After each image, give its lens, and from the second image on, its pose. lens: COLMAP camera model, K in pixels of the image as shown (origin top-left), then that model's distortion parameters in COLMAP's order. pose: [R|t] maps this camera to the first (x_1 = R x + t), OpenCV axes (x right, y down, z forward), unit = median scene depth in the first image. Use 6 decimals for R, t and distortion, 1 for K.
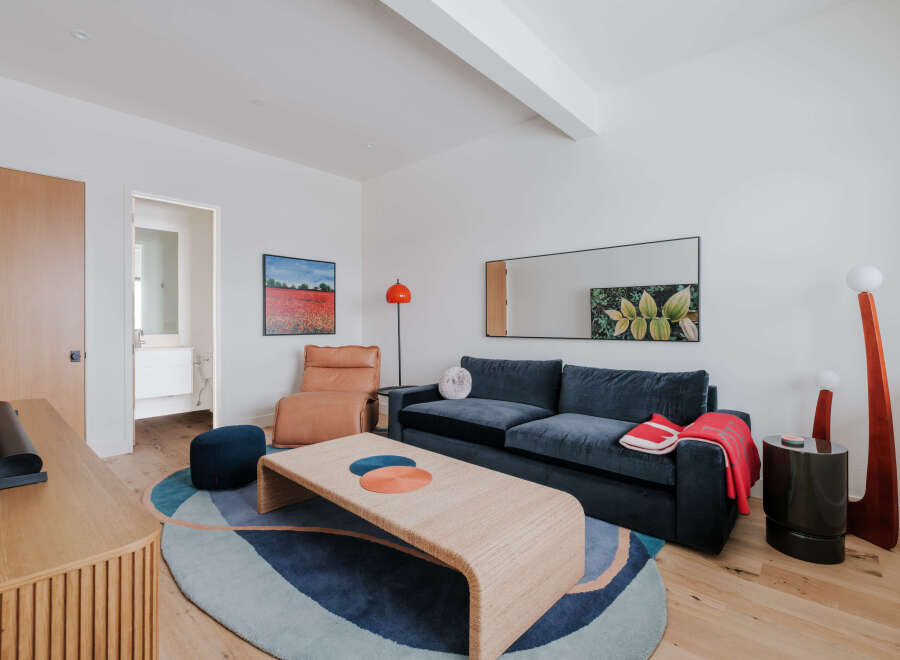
lens RADIAL K [[421.9, 0, 446.6], [0, 421.9, 318.3], [0, 0, 1]] dist [0.001137, 0.000279]
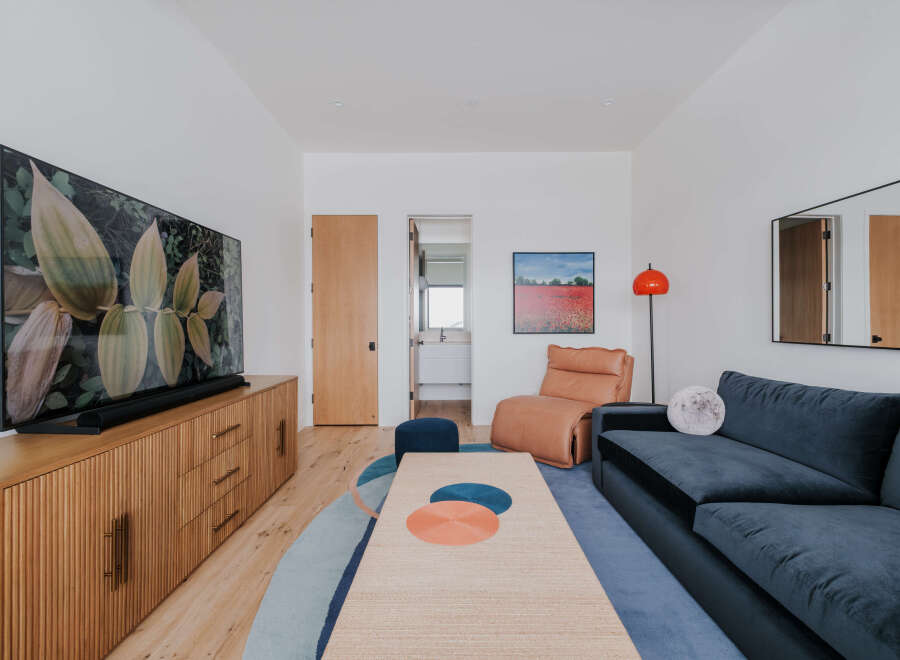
lens RADIAL K [[421.9, 0, 446.6], [0, 421.9, 318.3], [0, 0, 1]] dist [0.001137, 0.000279]
pose [[0.677250, -0.007425, -0.735716, 0.211386], [0.010549, 0.999944, -0.000380, 0.003327], [0.735677, -0.007504, 0.677290, 0.219550]]
